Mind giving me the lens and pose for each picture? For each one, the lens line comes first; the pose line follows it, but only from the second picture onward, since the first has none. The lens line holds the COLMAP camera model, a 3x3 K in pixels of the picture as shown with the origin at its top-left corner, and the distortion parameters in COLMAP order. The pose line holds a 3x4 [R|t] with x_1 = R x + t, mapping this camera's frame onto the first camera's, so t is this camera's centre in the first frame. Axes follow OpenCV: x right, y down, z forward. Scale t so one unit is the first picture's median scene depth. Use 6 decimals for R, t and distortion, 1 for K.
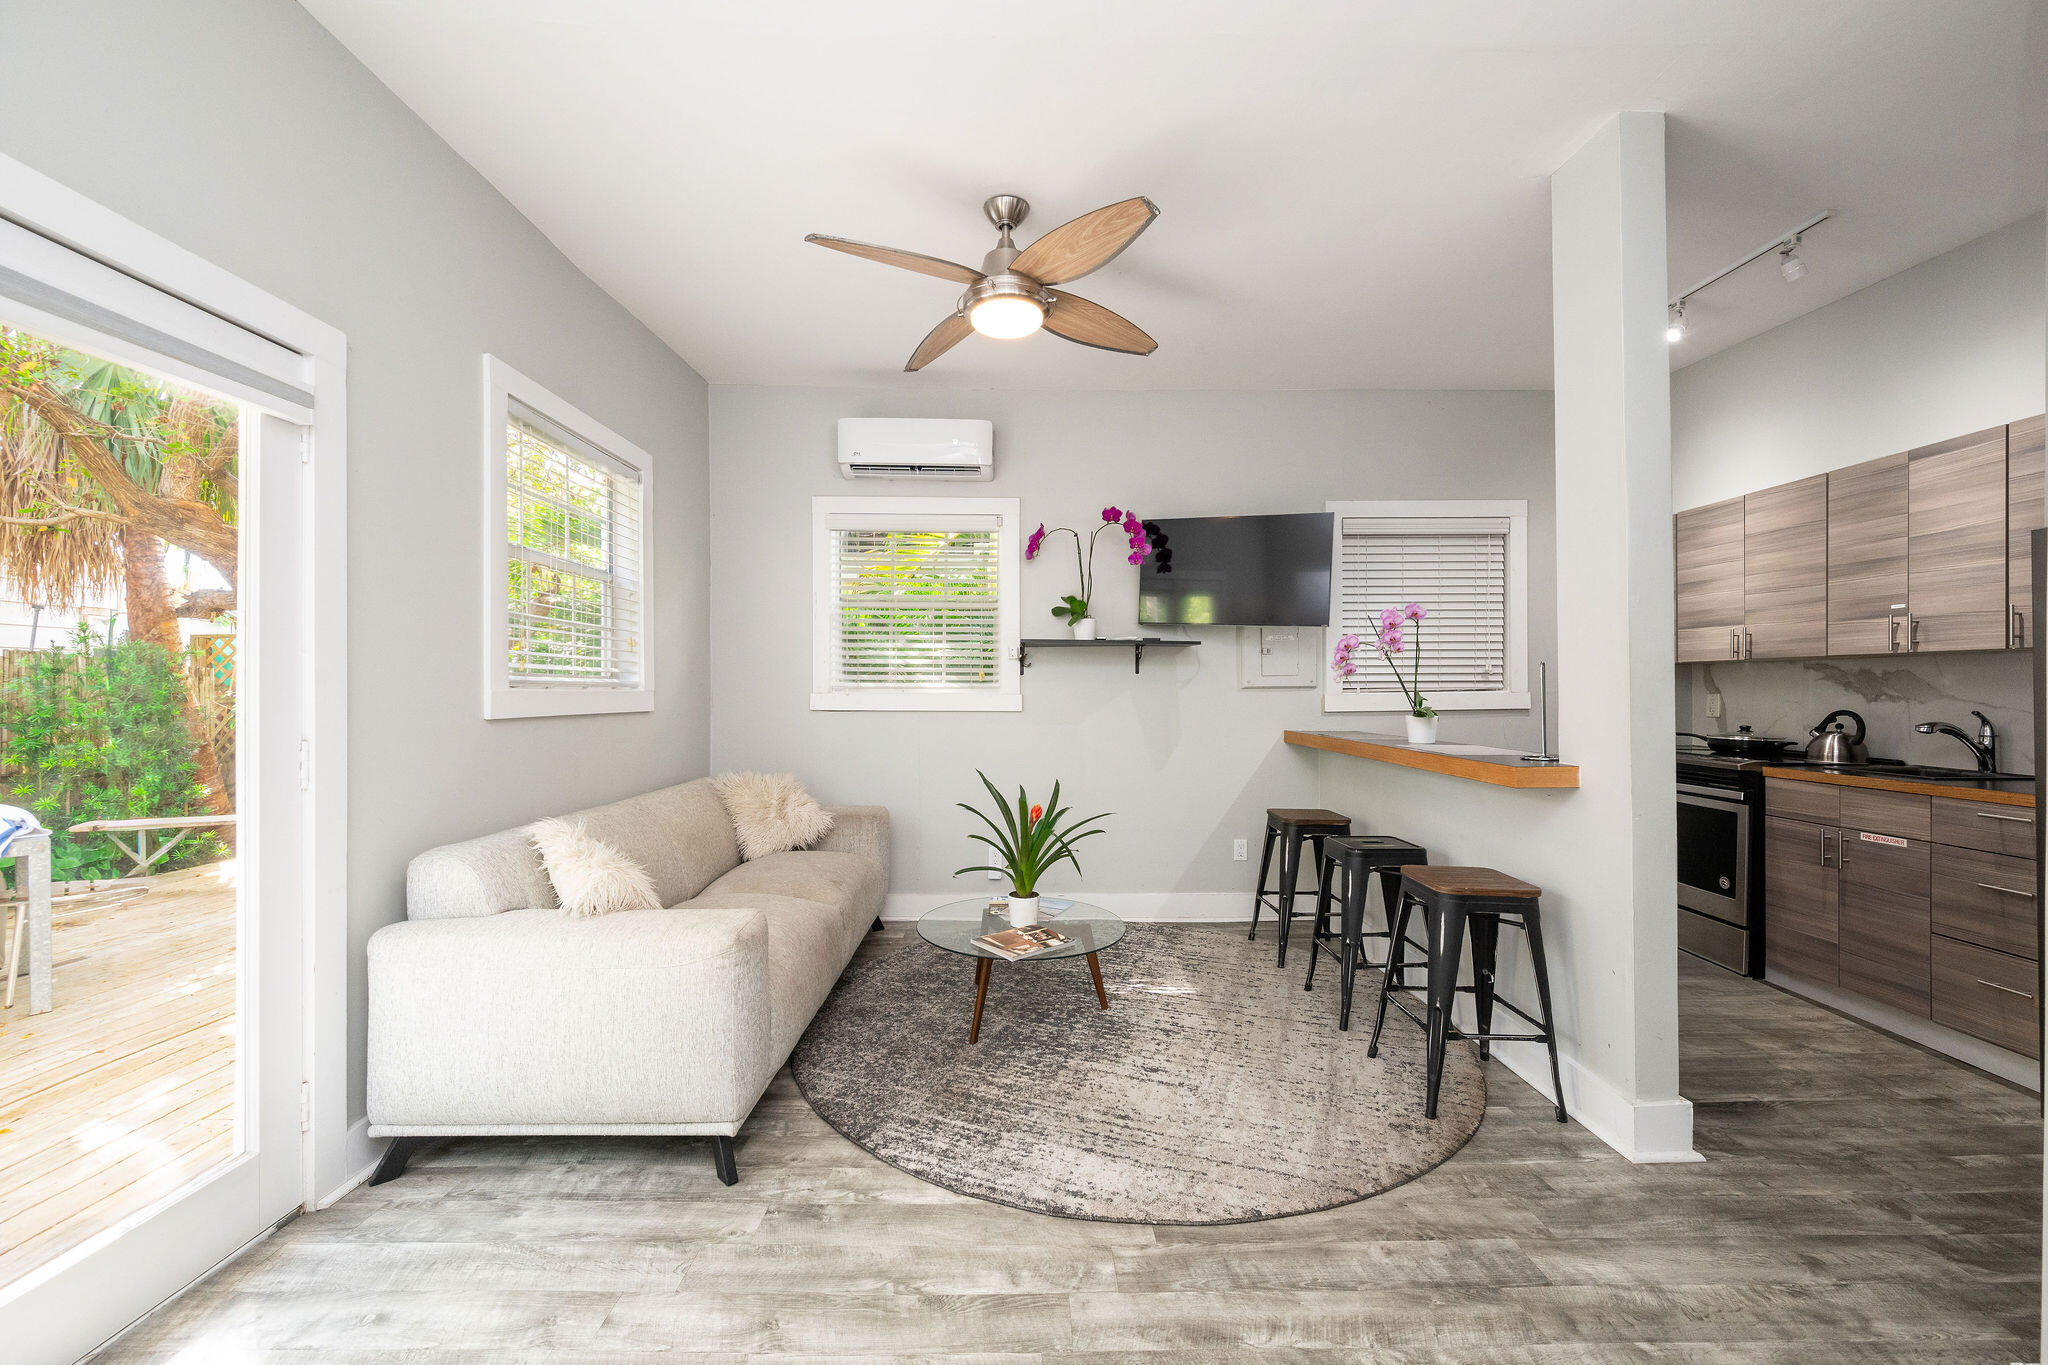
lens RADIAL K [[802.4, 0, 1032.1], [0, 802.4, 693.0], [0, 0, 1]] dist [-0.005278, 0.000159]
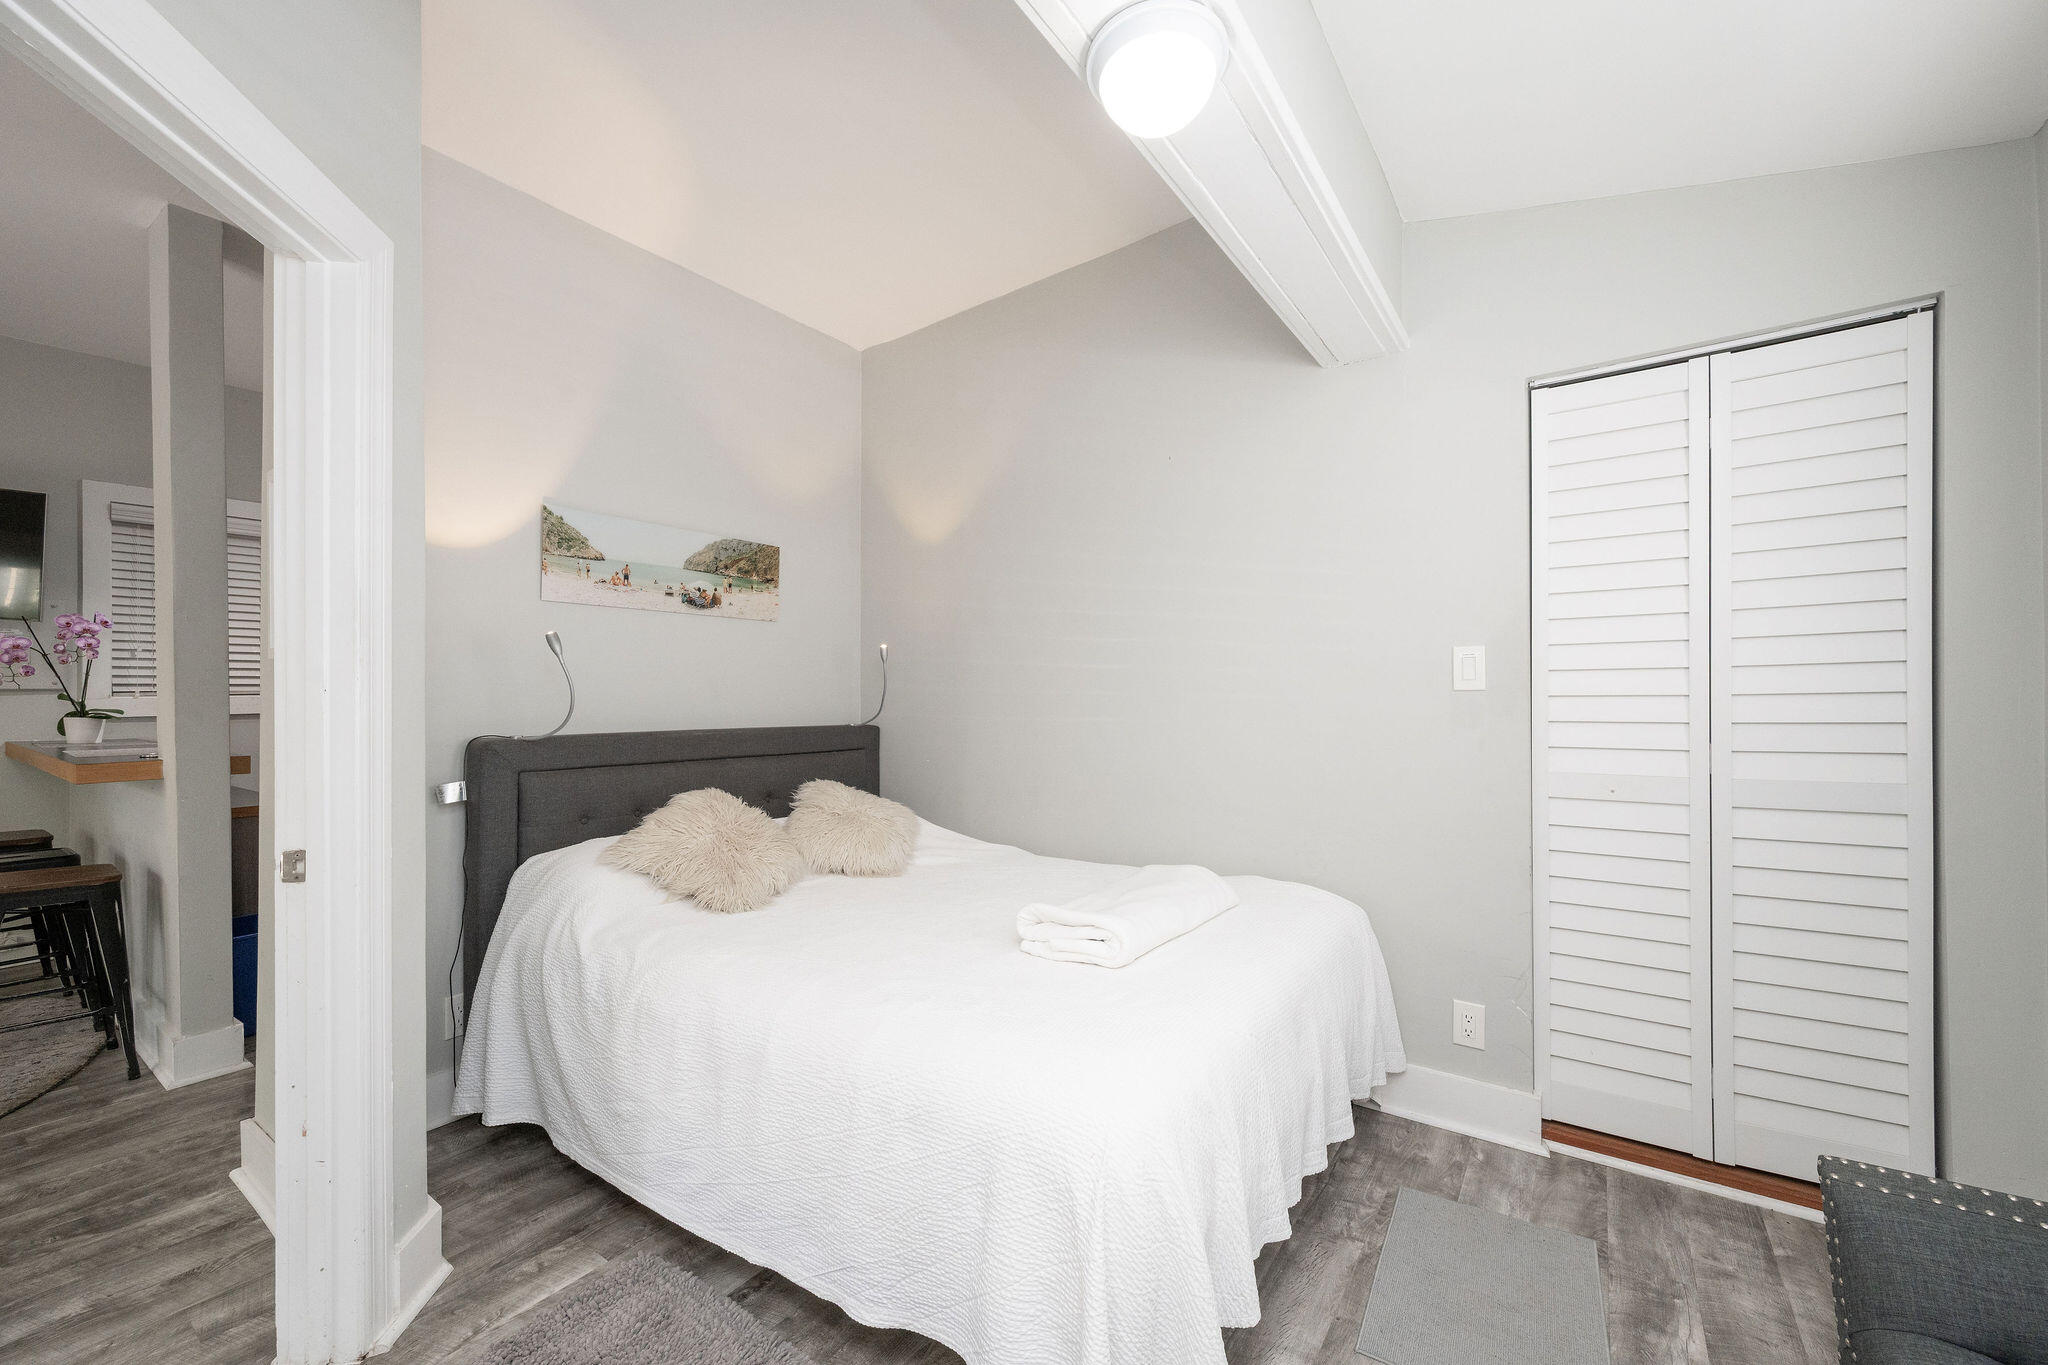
lens RADIAL K [[802.4, 0, 1032.1], [0, 802.4, 693.0], [0, 0, 1]] dist [-0.005278, 0.000159]
pose [[0.577807, 0.004099, 0.816163, 0.327688], [0.003647, 0.999964, -0.007604, 0.007009], [-0.816165, 0.007370, 0.577772, -0.458020]]
